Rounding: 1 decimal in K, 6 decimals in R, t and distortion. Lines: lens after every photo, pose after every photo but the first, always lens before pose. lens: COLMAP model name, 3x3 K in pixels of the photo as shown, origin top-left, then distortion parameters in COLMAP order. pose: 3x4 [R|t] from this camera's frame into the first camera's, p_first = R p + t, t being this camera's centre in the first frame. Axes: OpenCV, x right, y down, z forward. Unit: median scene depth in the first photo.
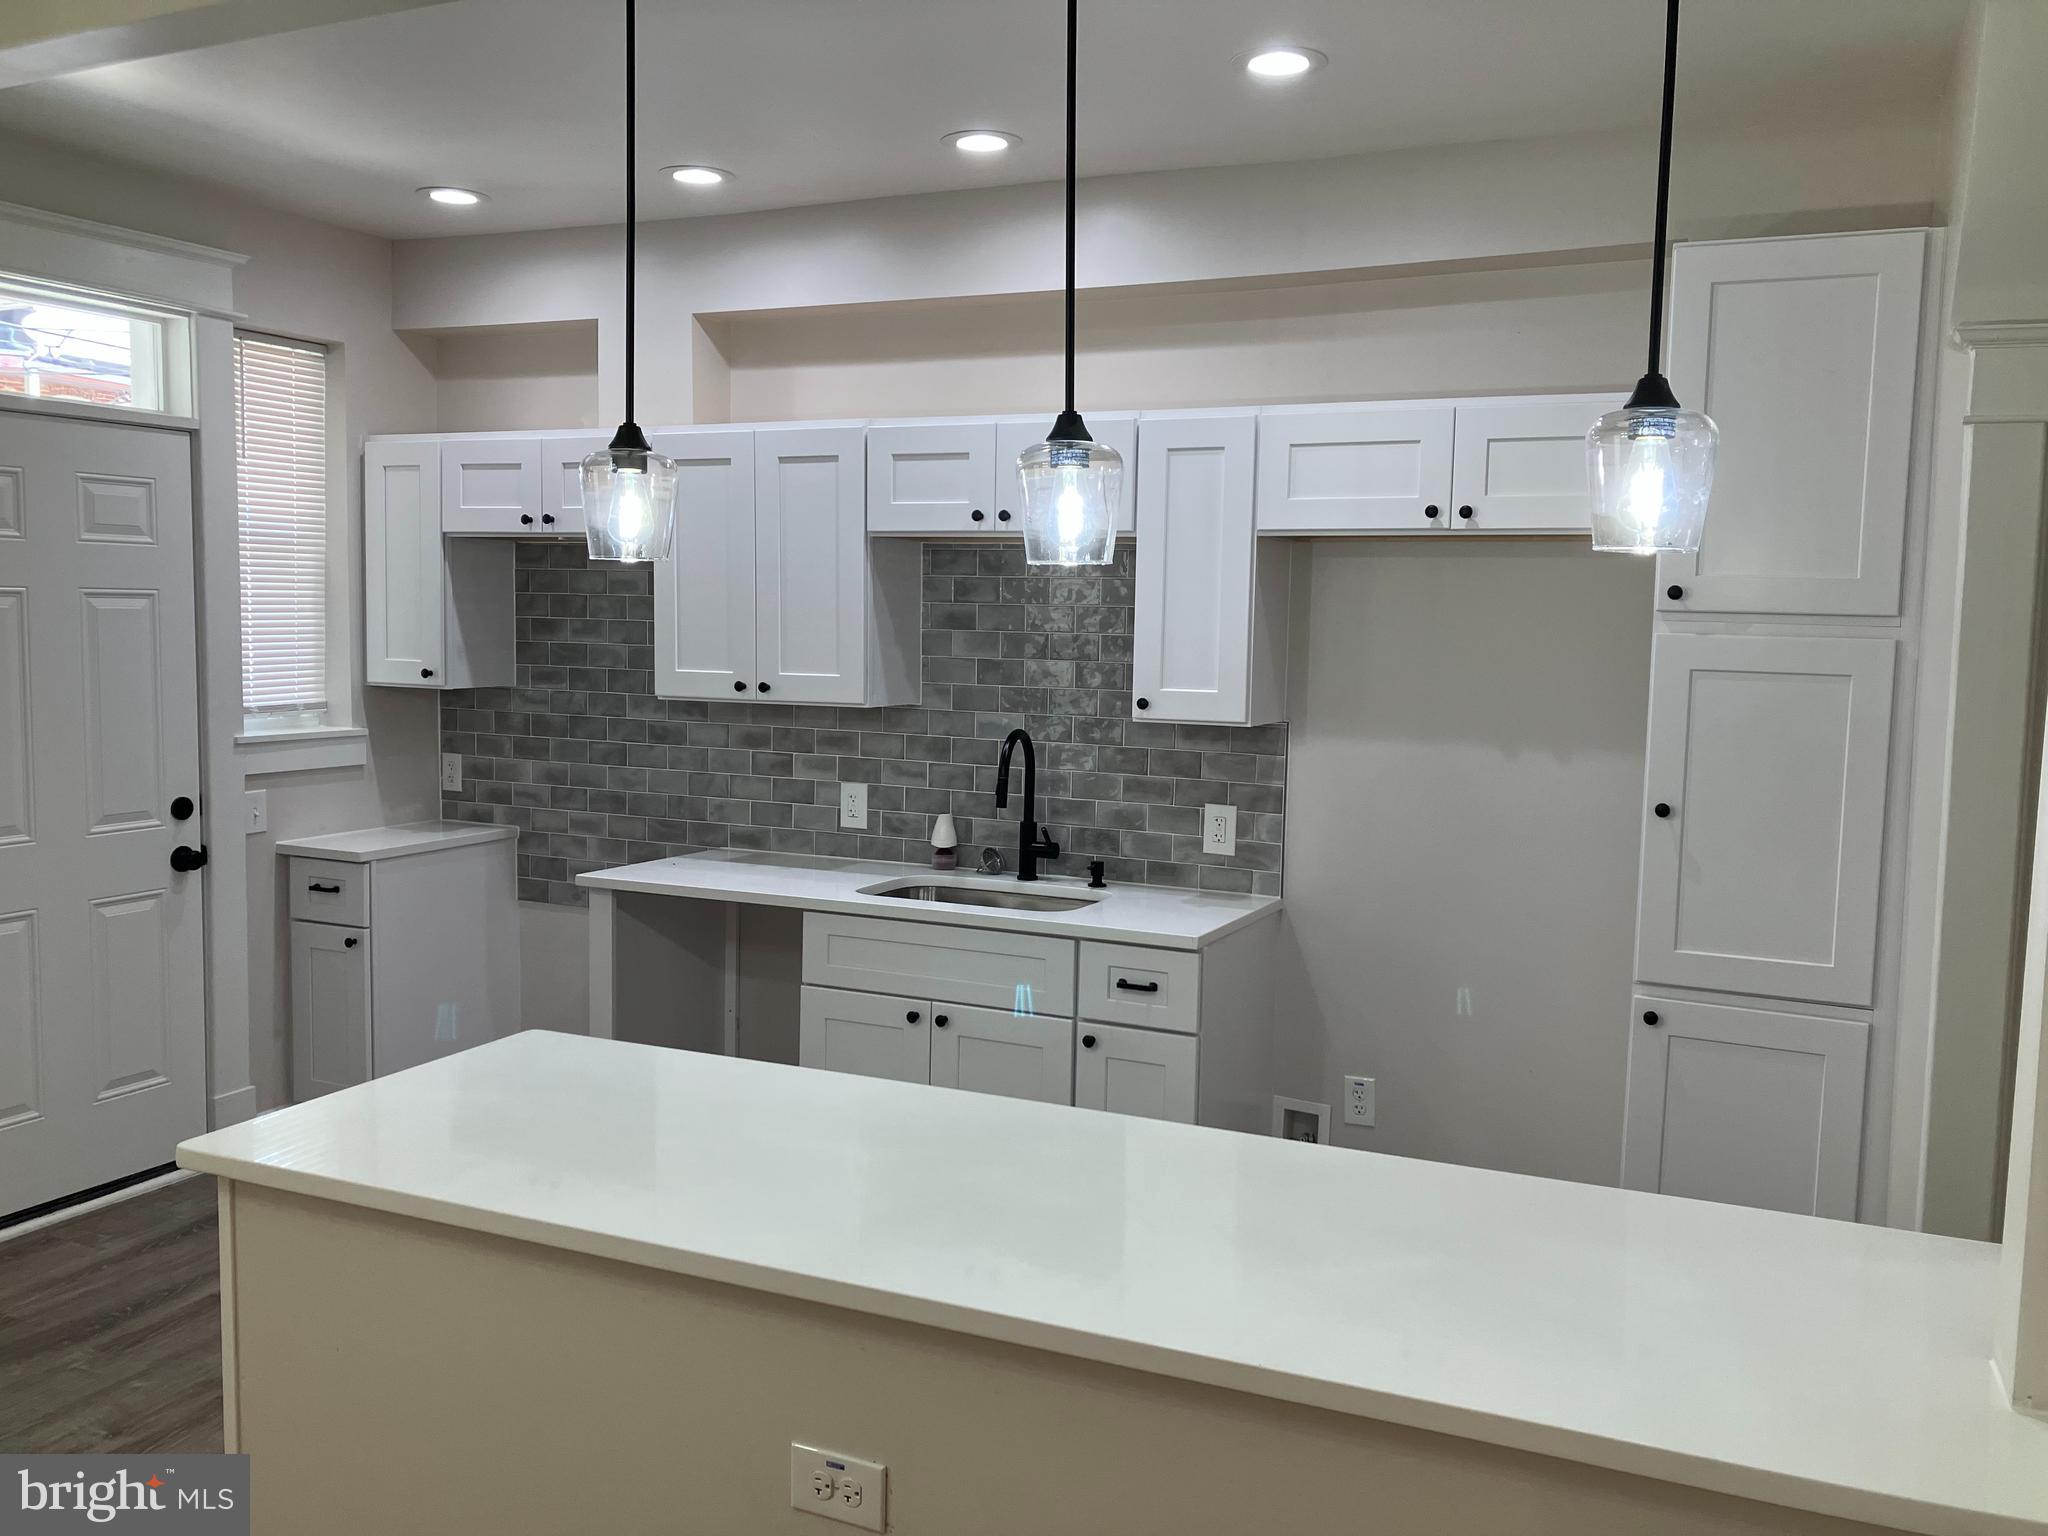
lens RADIAL K [[1668.0, 0, 1031.5], [0, 1668.0, 753.4], [0, 0, 1]] dist [0.041735, -0.051073]
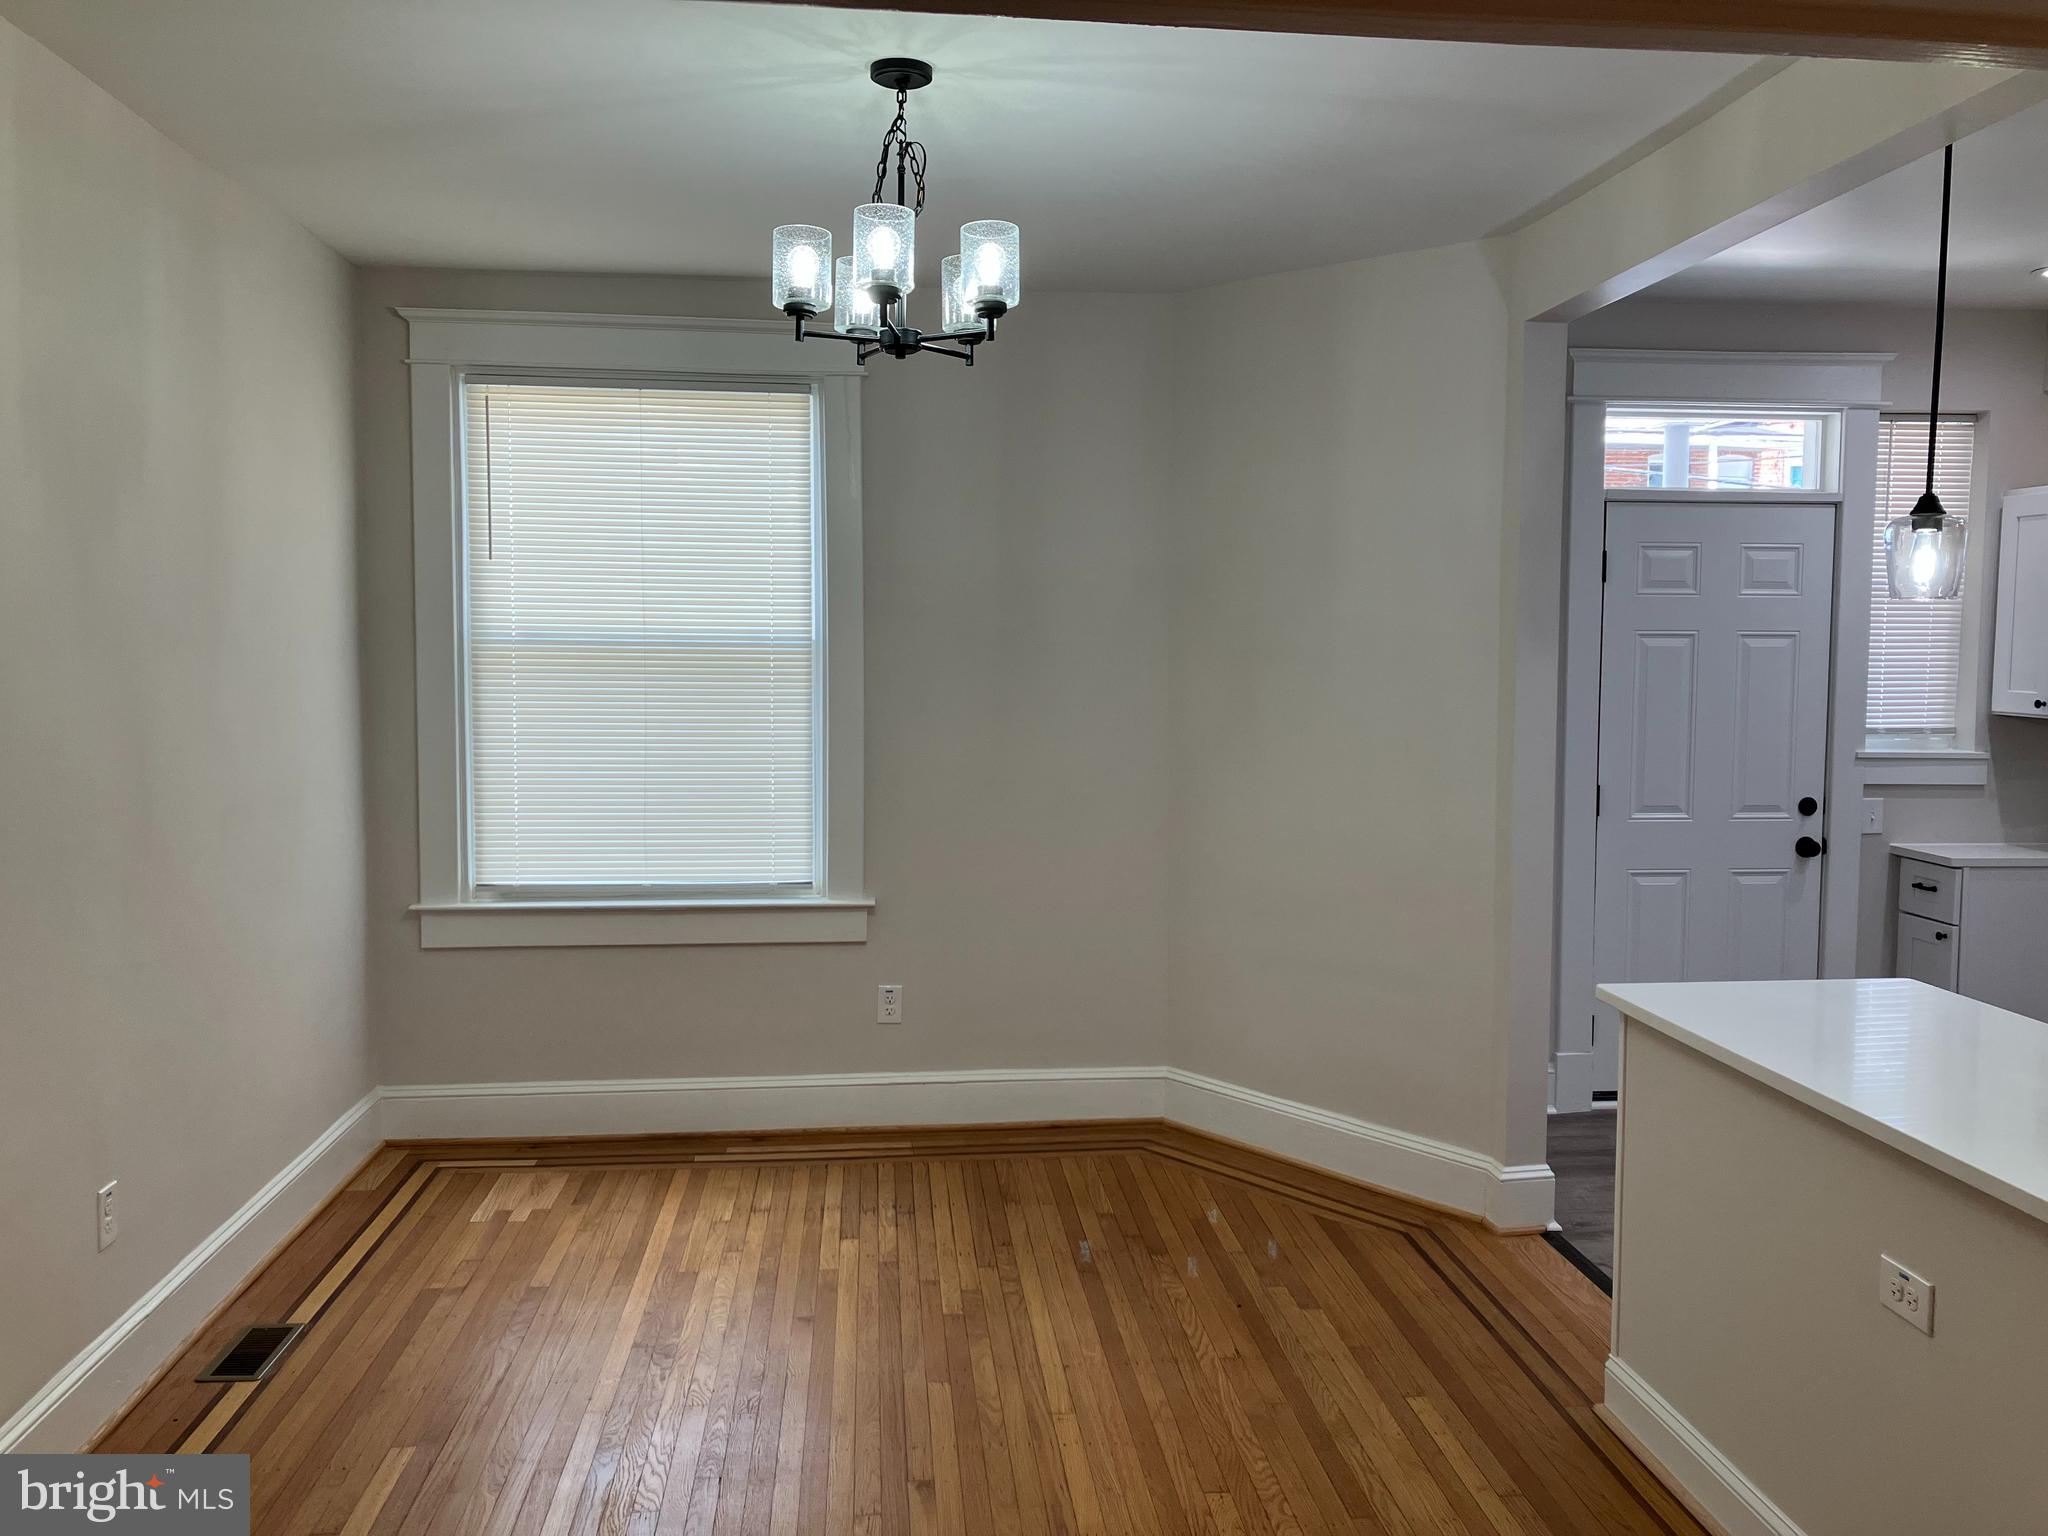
lens RADIAL K [[1668.0, 0, 1058.3], [0, 1668.0, 750.3], [0, 0, 1]] dist [0.041735, -0.051073]
pose [[0.513250, 0.046006, -0.857005, 0.276752], [-0.070494, 0.997448, 0.011328, 0.016512], [0.855339, 0.054600, 0.515183, -0.118895]]
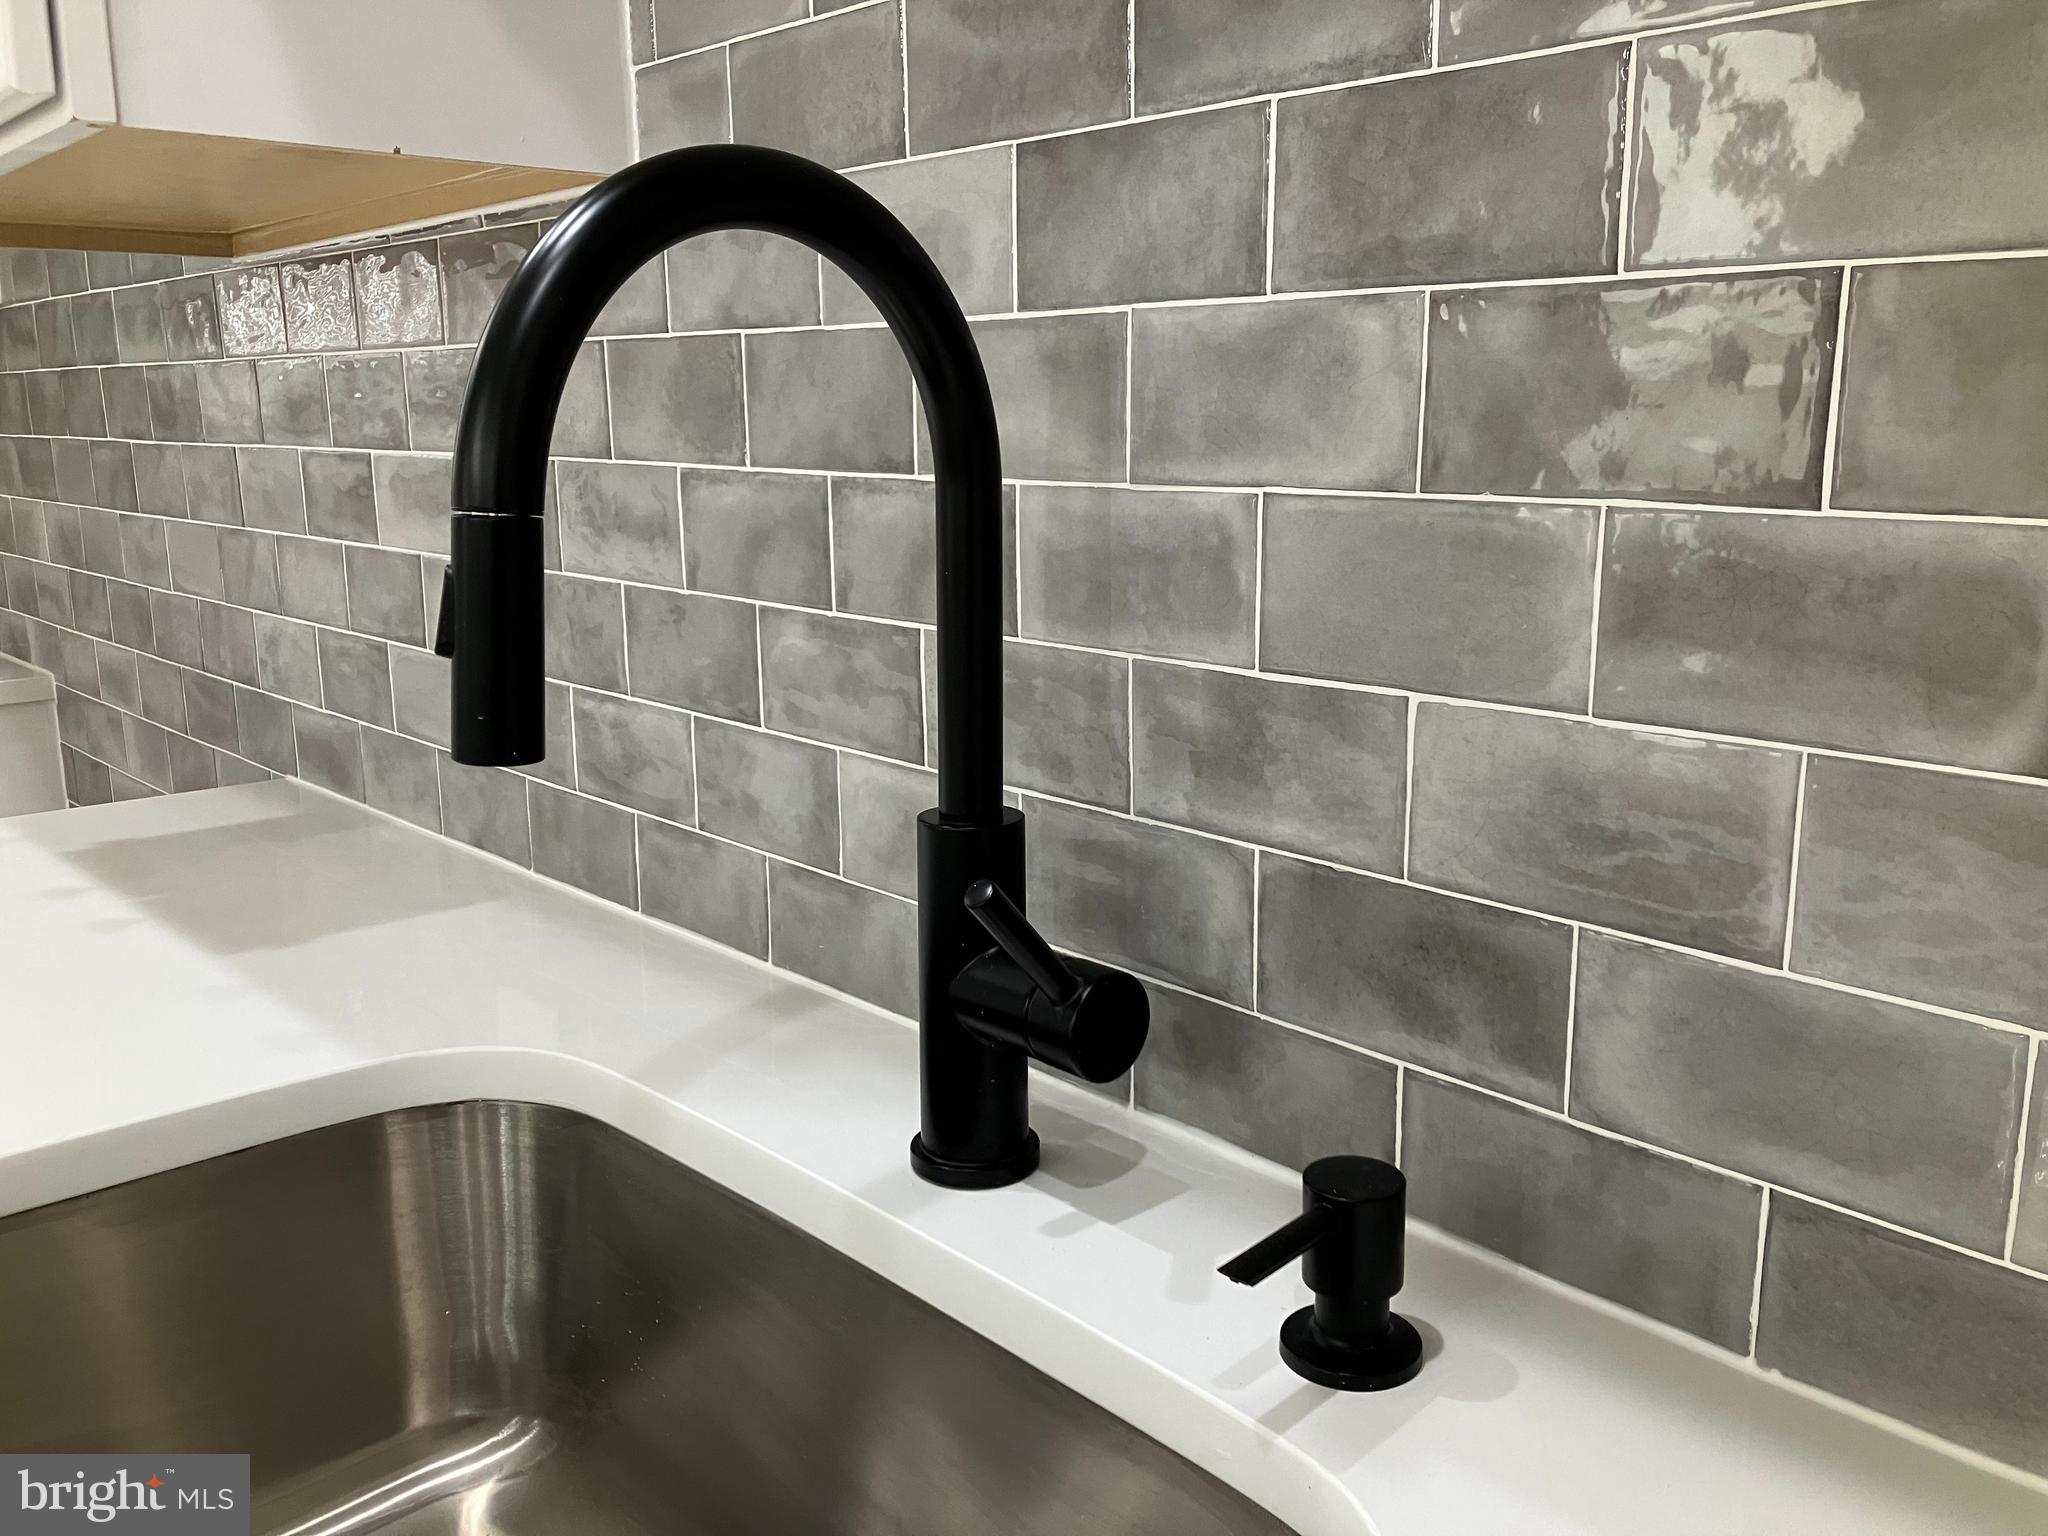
lens RADIAL K [[1668.0, 0, 1044.1], [0, 1668.0, 759.9], [0, 0, 1]] dist [0.041735, -0.051073]
pose [[0.929328, 0.049852, -0.365874, 0.061546], [-0.003902, 0.992115, 0.125271, 0.015984], [0.369234, -0.114990, 0.922195, 0.846946]]
